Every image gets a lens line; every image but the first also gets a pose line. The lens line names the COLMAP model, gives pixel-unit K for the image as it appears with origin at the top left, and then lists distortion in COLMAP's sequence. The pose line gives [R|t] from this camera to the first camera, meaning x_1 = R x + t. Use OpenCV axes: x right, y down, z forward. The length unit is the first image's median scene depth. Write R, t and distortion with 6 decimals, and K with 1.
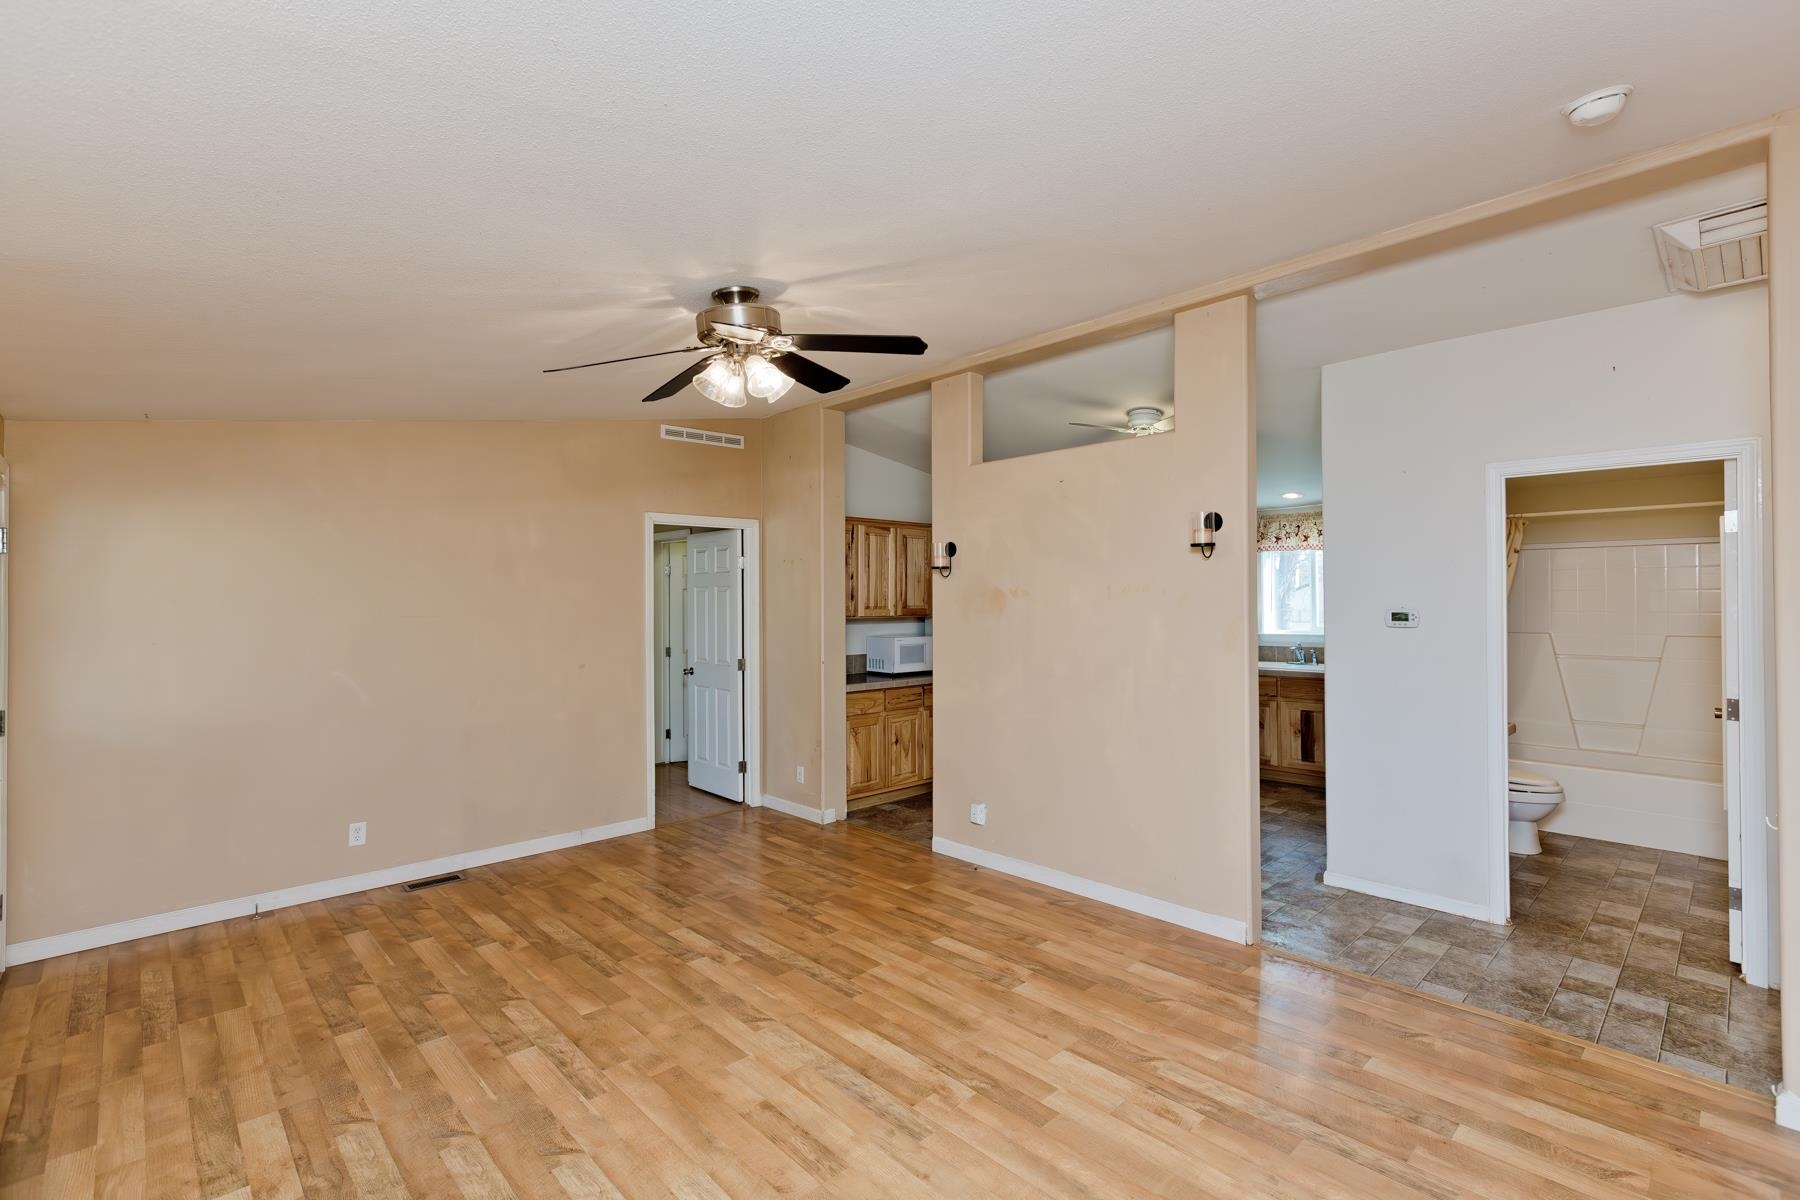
lens RADIAL K [[808.6, 0, 899.6], [0, 808.6, 589.8], [0, 0, 1]] dist [-0.000701, 0.000204]
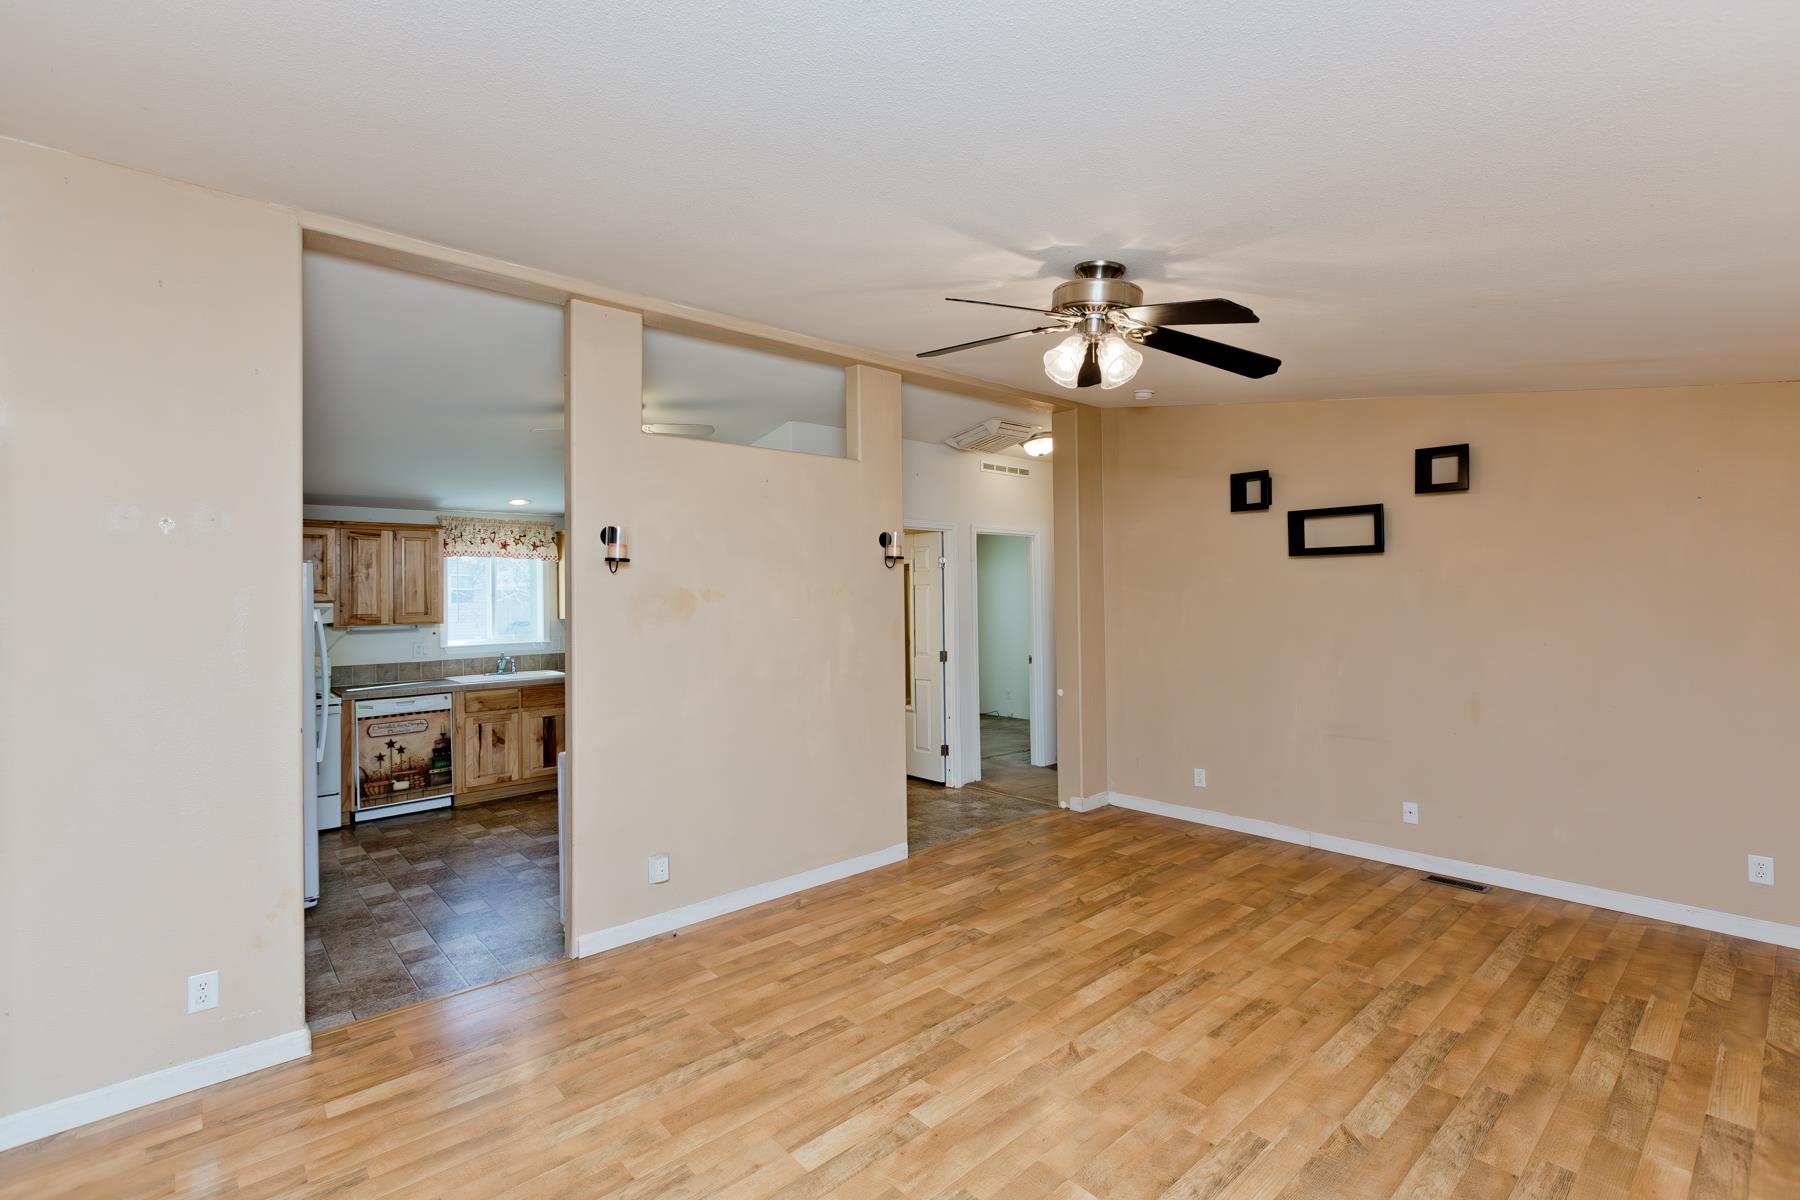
lens RADIAL K [[808.6, 0, 899.6], [0, 808.6, 589.8], [0, 0, 1]] dist [-0.000701, 0.000204]
pose [[0.039073, 0.019811, 0.999040, -0.904384], [0.003889, 0.999793, -0.019978, 0.021970], [-0.999229, 0.004666, 0.038988, 0.946424]]
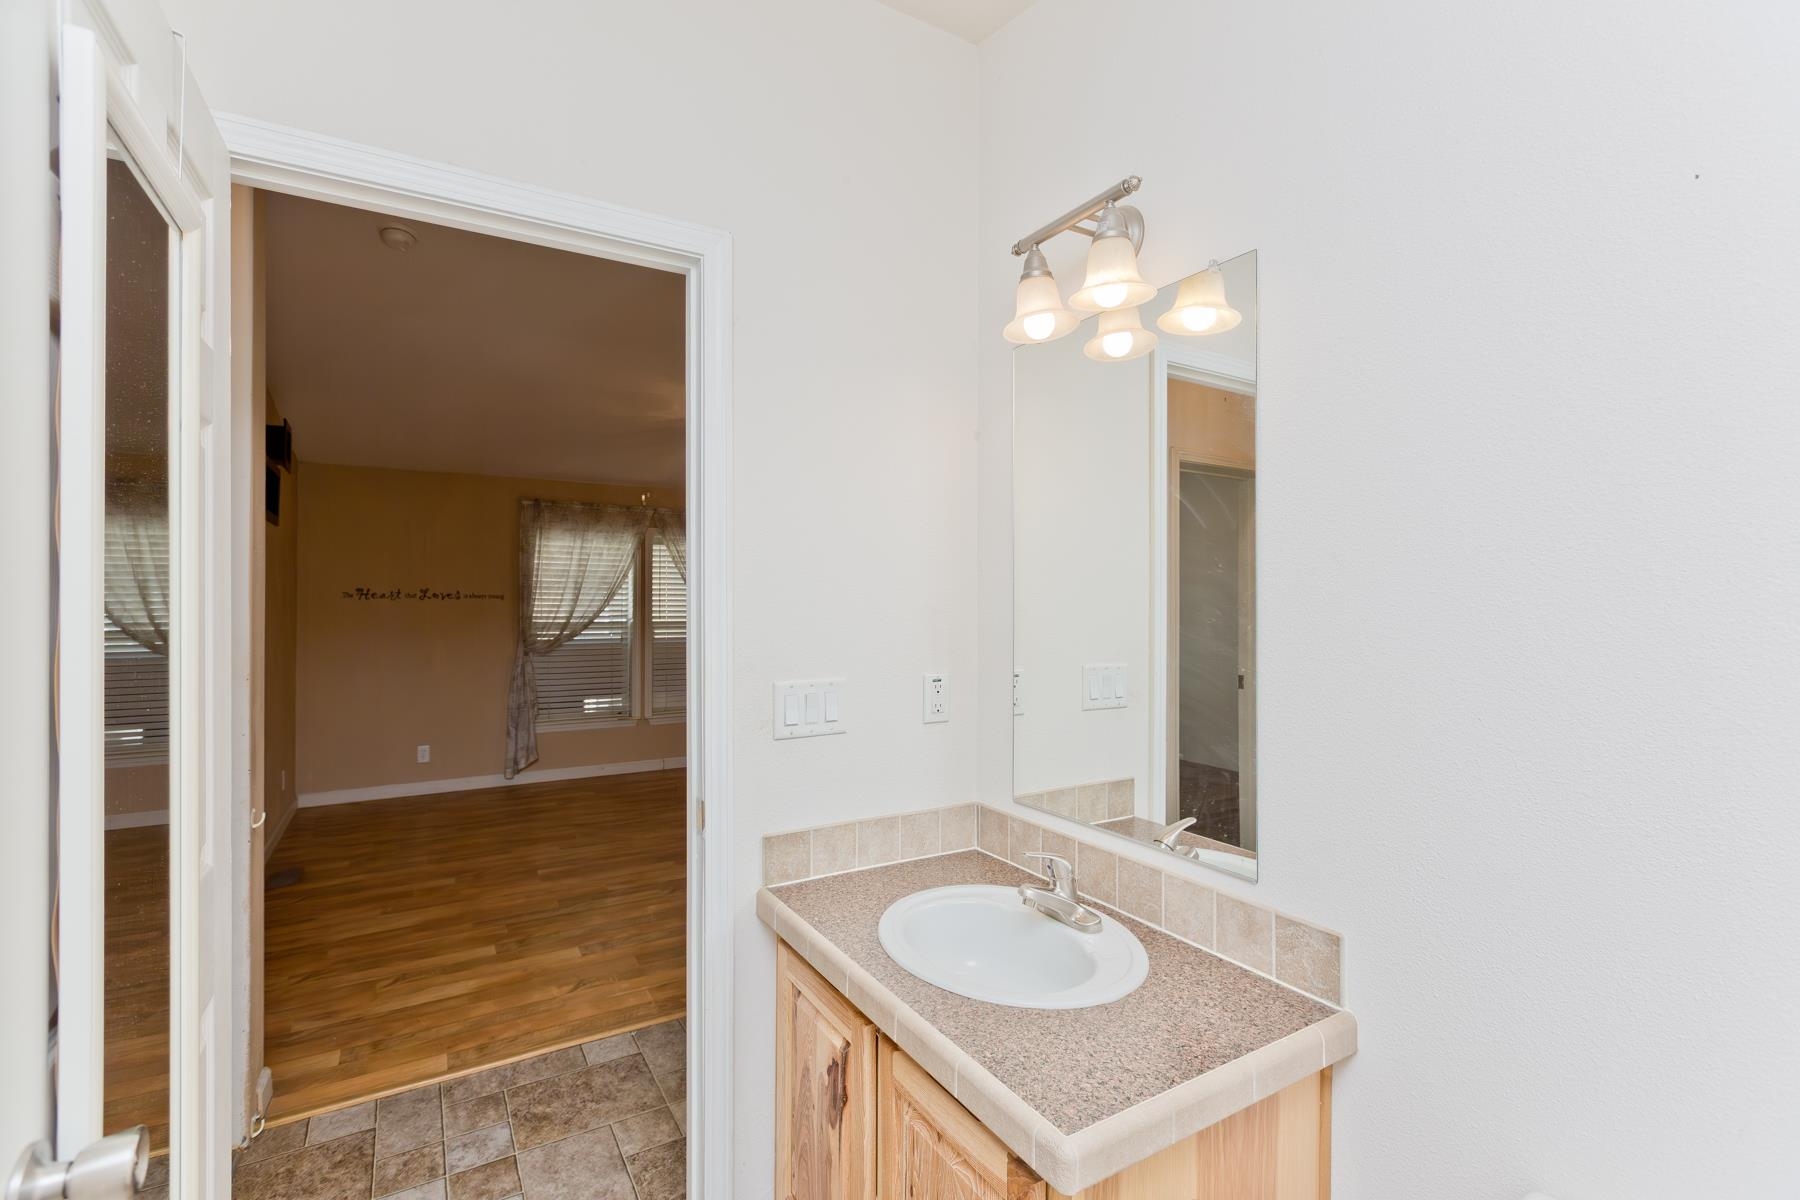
lens RADIAL K [[808.6, 0, 899.6], [0, 808.6, 589.8], [0, 0, 1]] dist [-0.000701, 0.000204]
pose [[-0.216059, -0.006154, -0.976361, 1.223287], [0.010043, 0.999913, -0.008525, 0.041190], [0.976329, -0.011648, -0.215978, 1.277769]]
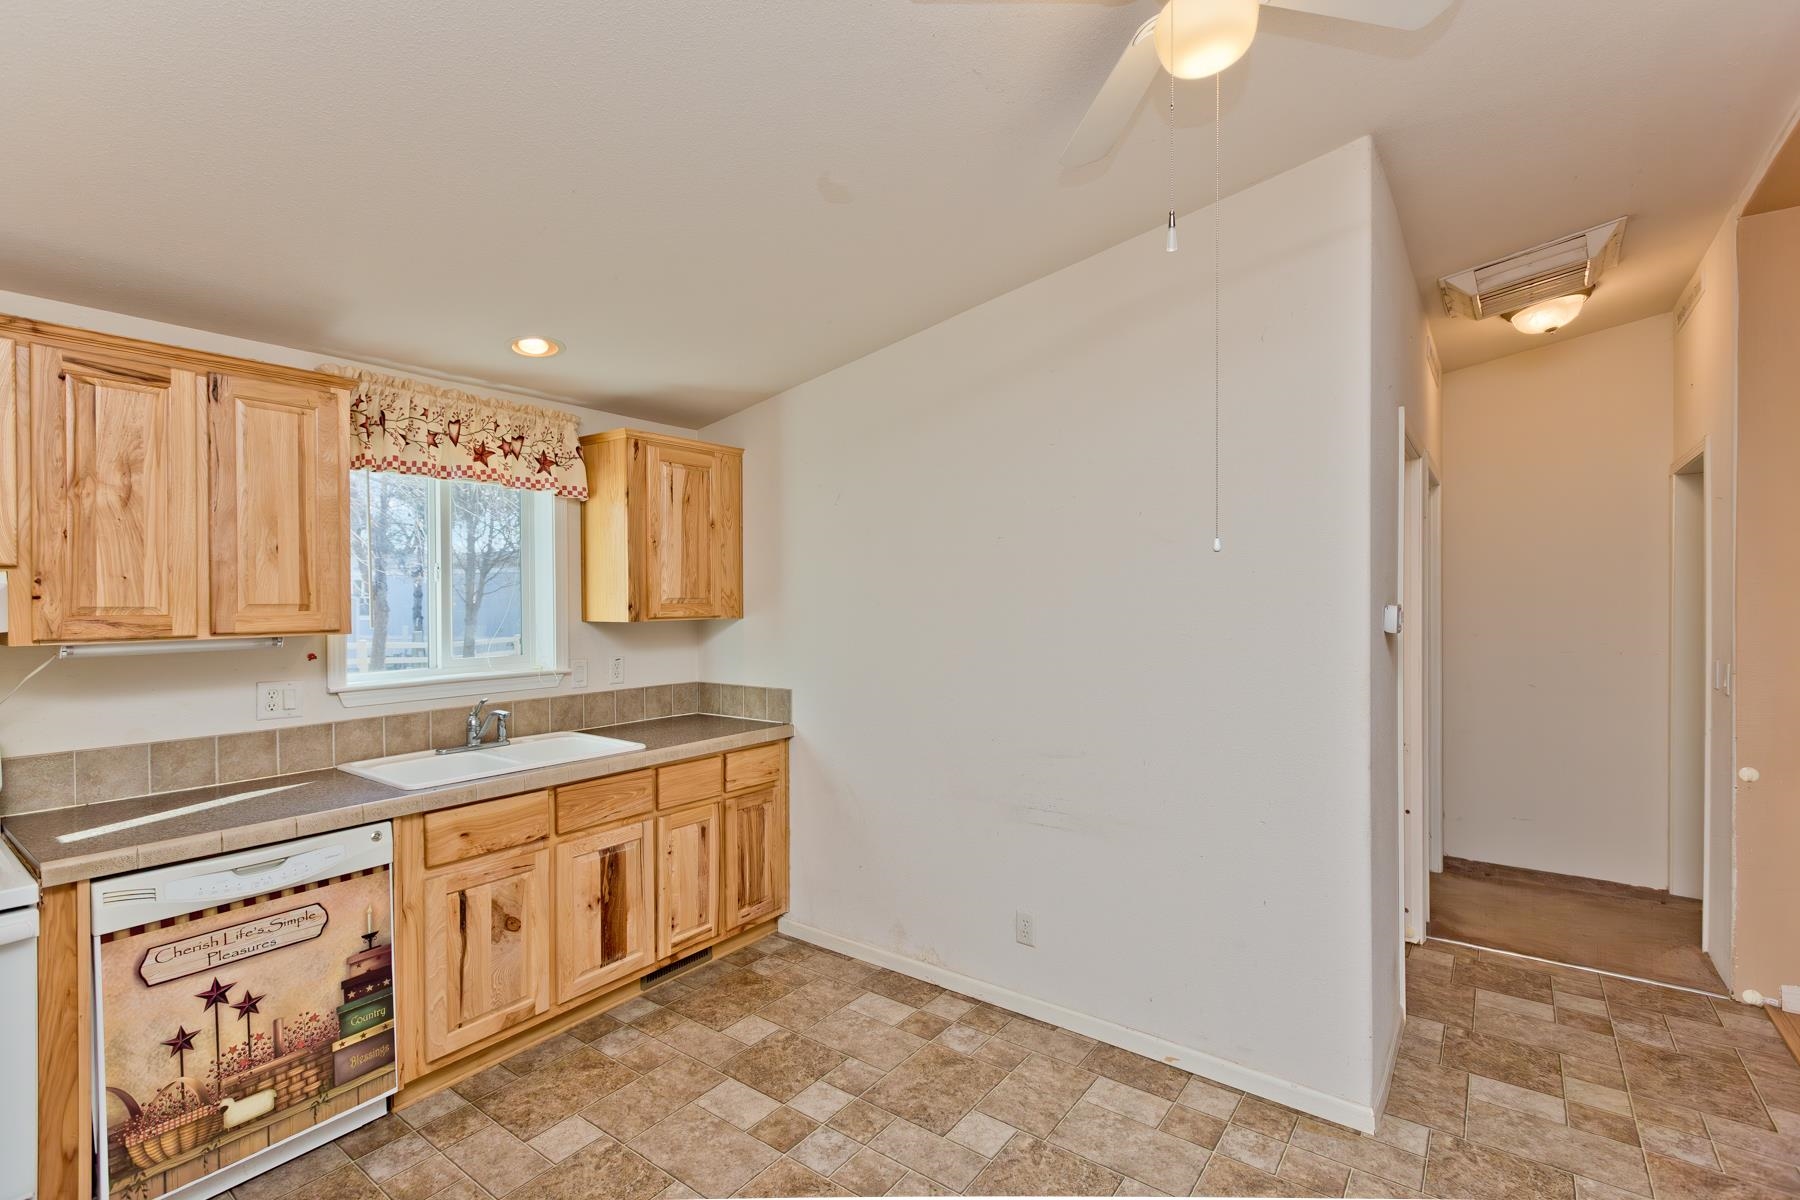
lens RADIAL K [[812.8, 0, 892.0], [0, 812.8, 607.0], [0, 0, 1]] dist [-0.000468, -0.000172]
pose [[-0.164259, 0.000351, 0.986417, 0.077784], [-0.003835, 0.999992, -0.000994, 0.032974], [-0.986410, -0.003946, -0.164256, 1.680362]]
